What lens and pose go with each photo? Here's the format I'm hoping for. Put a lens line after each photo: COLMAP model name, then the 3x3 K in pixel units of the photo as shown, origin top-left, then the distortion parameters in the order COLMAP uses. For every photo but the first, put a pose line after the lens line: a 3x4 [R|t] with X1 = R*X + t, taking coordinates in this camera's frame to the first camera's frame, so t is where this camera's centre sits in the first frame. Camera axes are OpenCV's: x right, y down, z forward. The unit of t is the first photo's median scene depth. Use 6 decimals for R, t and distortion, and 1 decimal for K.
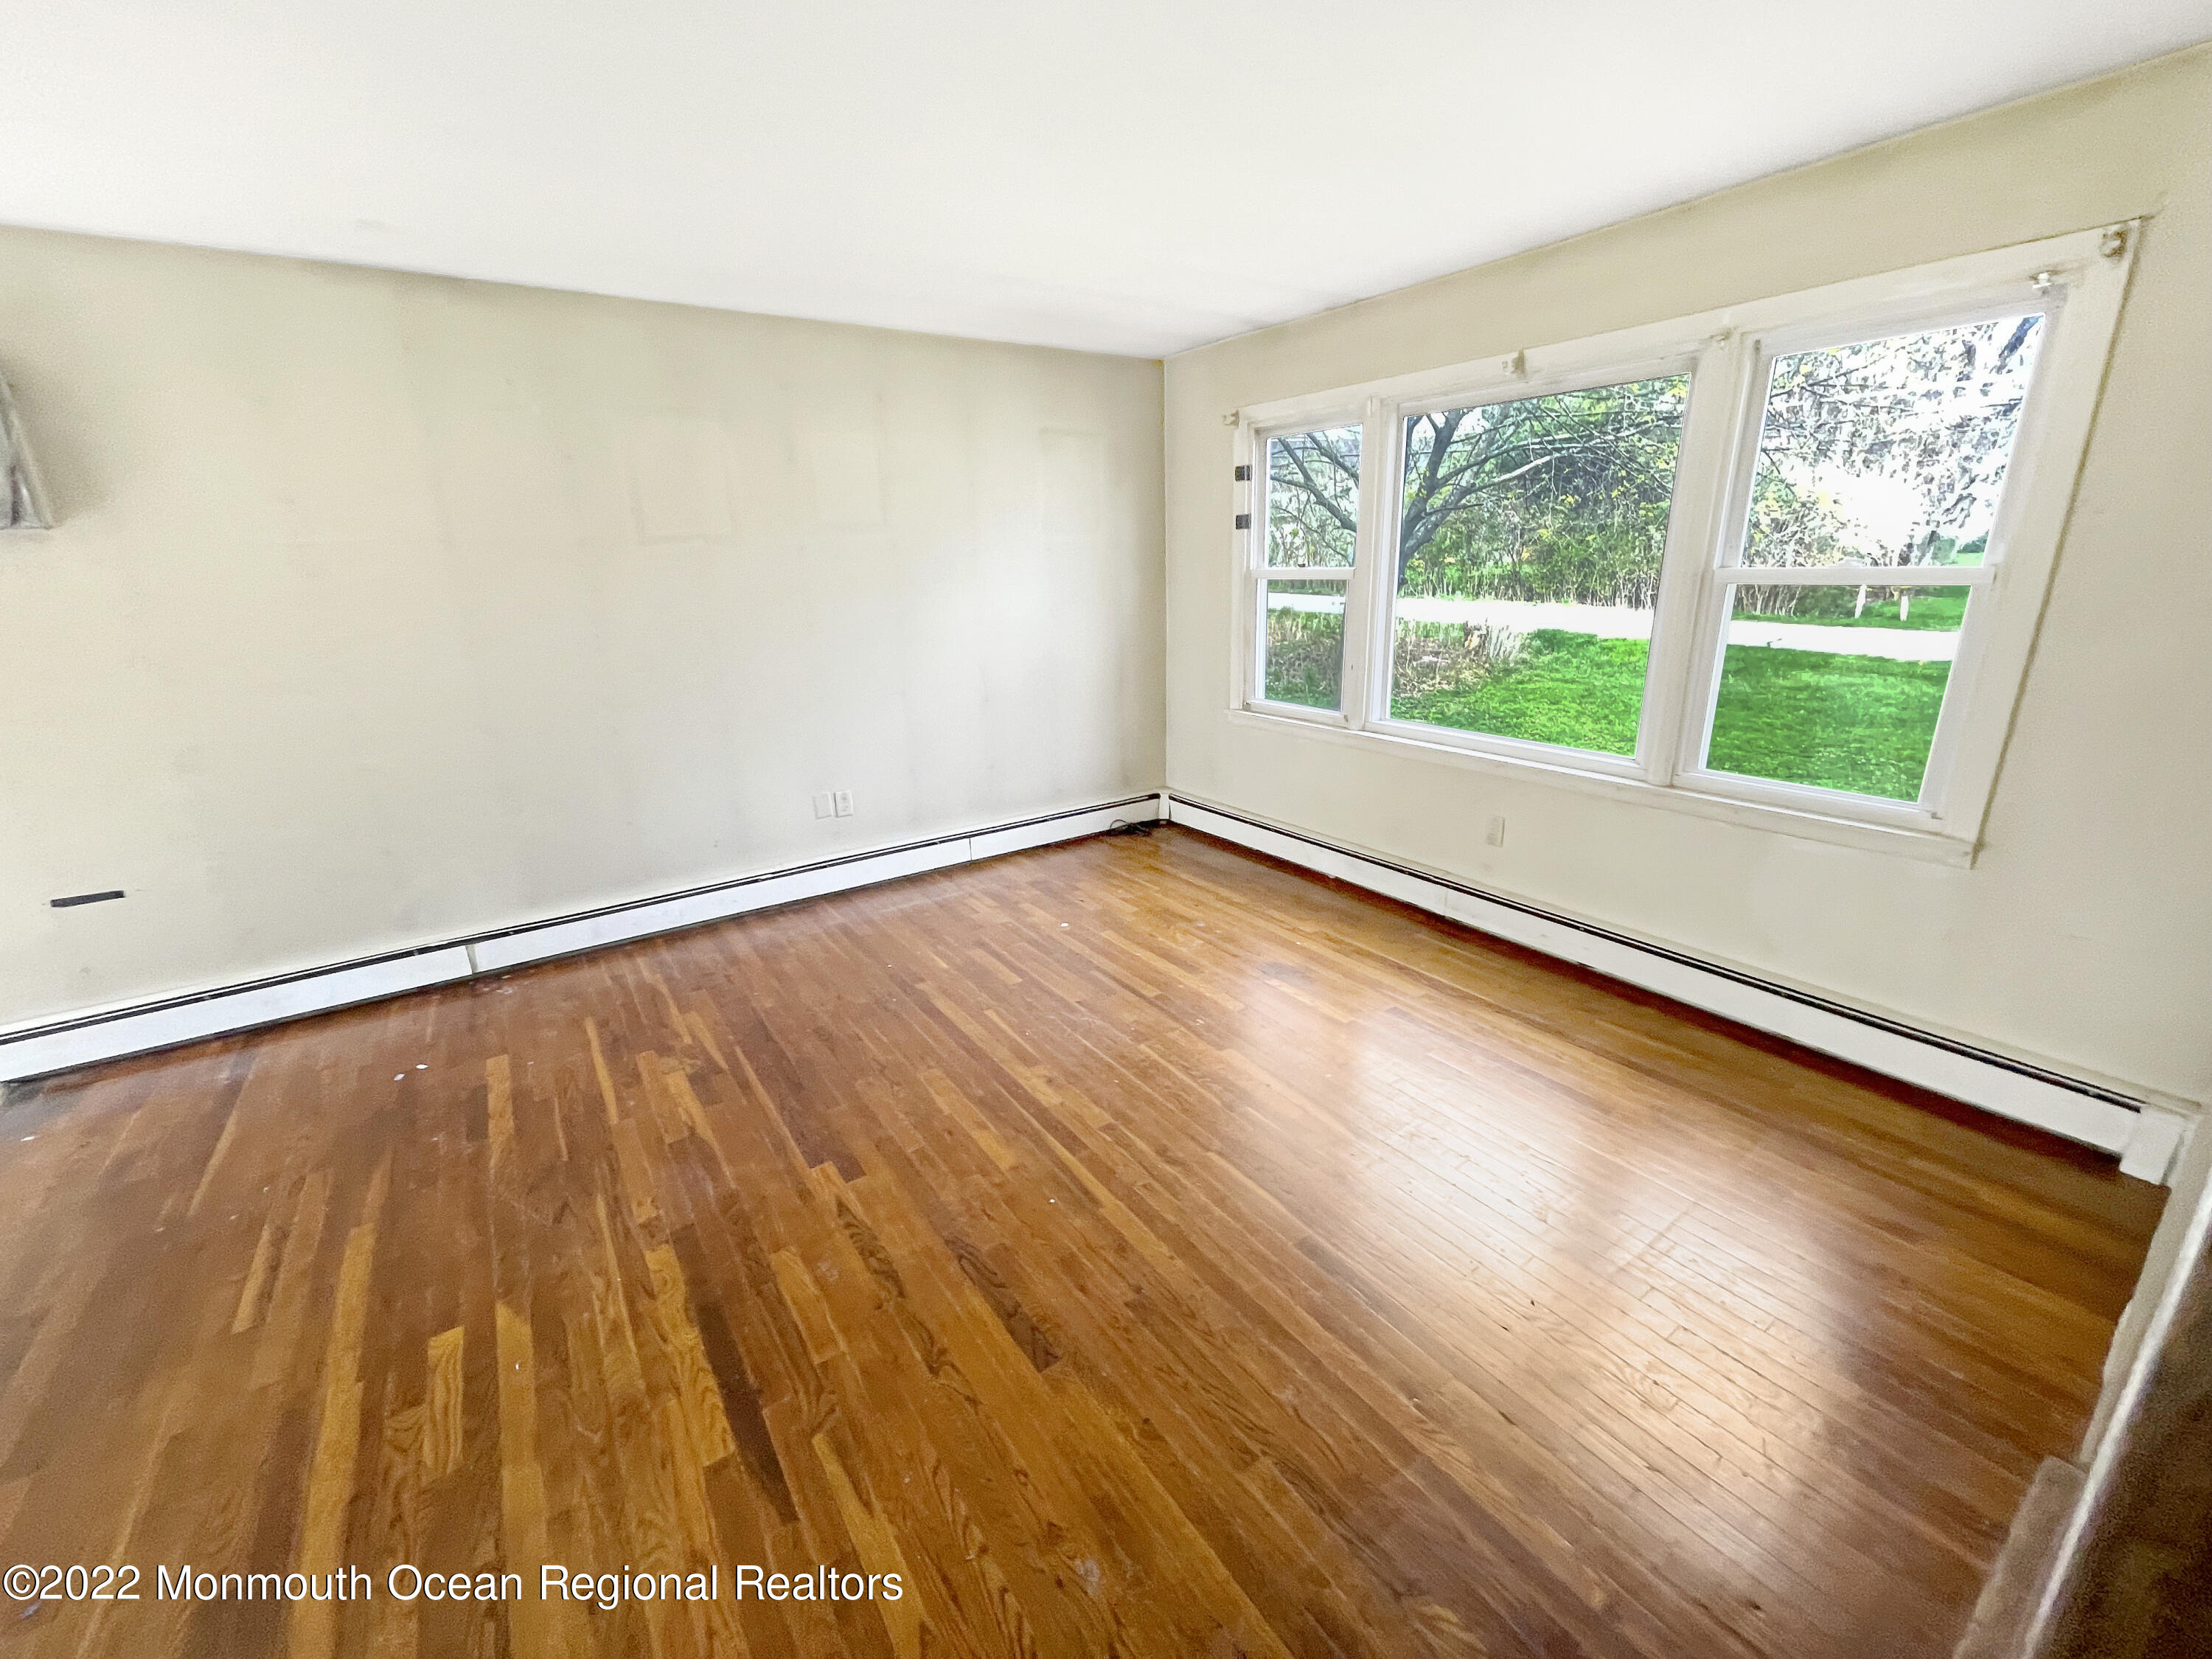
lens RADIAL K [[897.6, 0, 1105.4], [0, 897.6, 831.9], [0, 0, 1]] dist [0.000431, 0.000434]
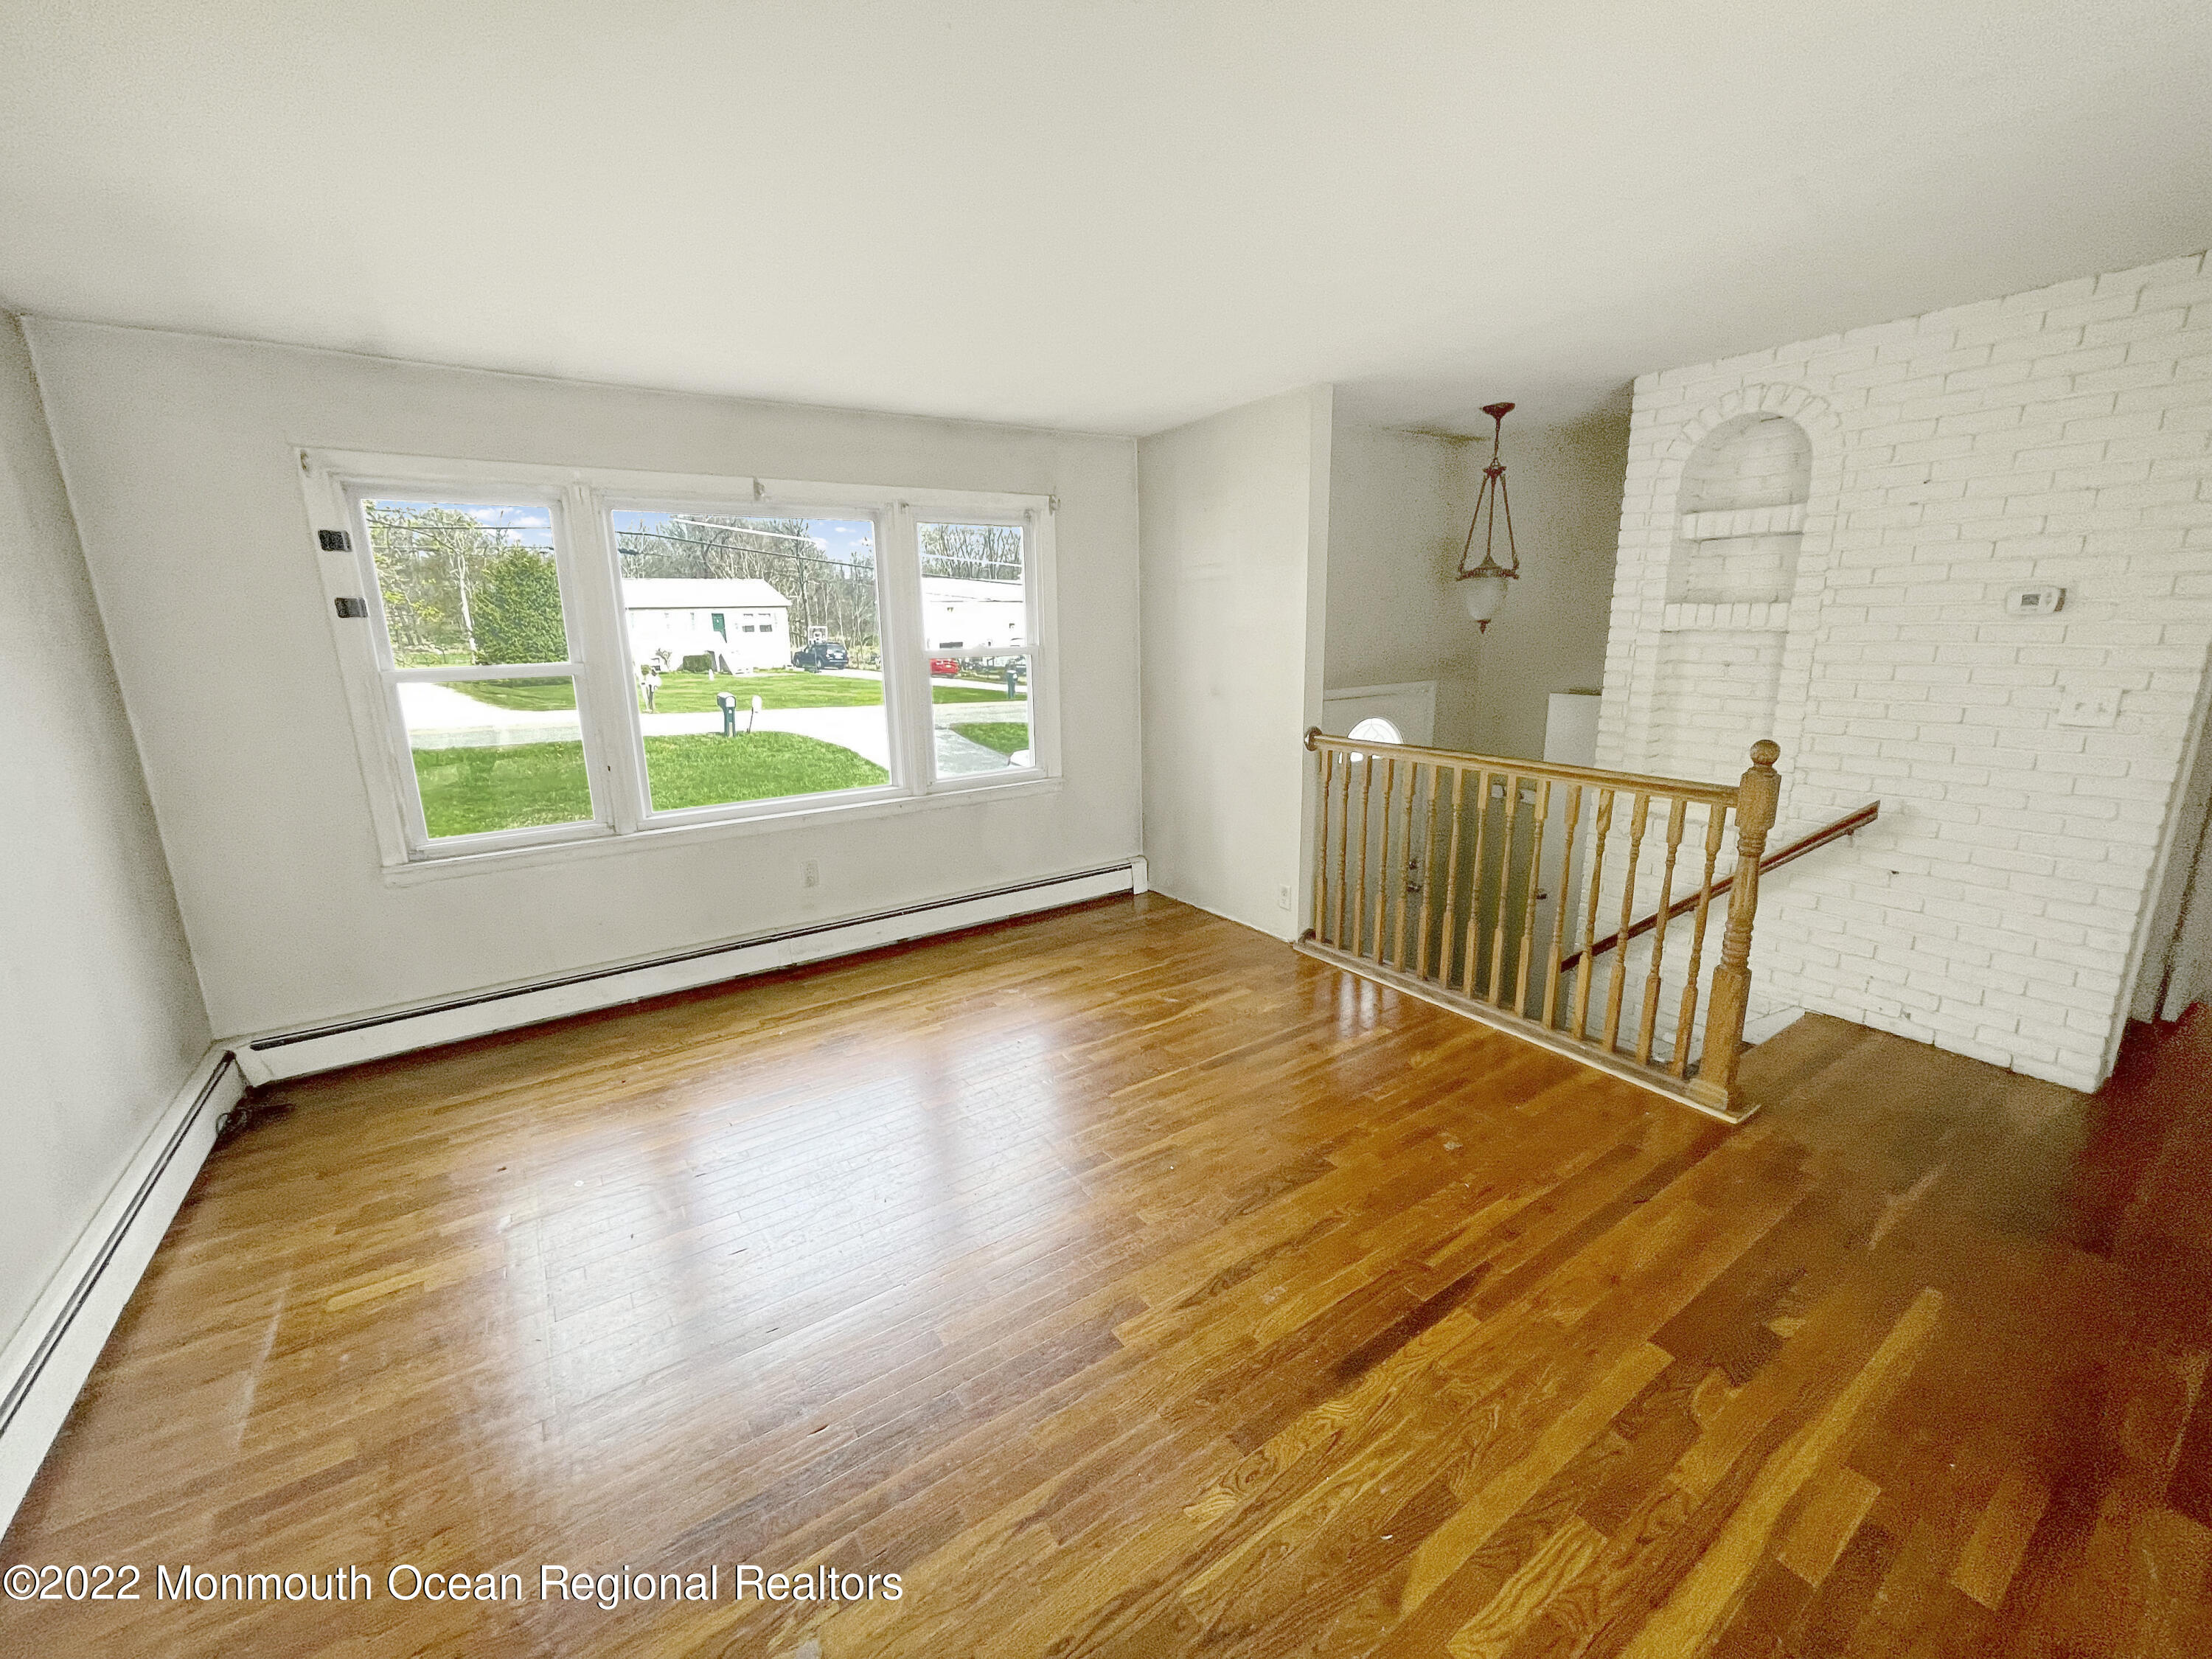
lens RADIAL K [[897.6, 0, 1093.2], [0, 897.6, 829.5], [0, 0, 1]] dist [0.000431, 0.000434]
pose [[0.013536, -0.204656, 0.978740, -1.125395], [0.316889, 0.929252, 0.189926, -0.258626], [-0.948366, 0.307582, 0.077431, 0.873259]]
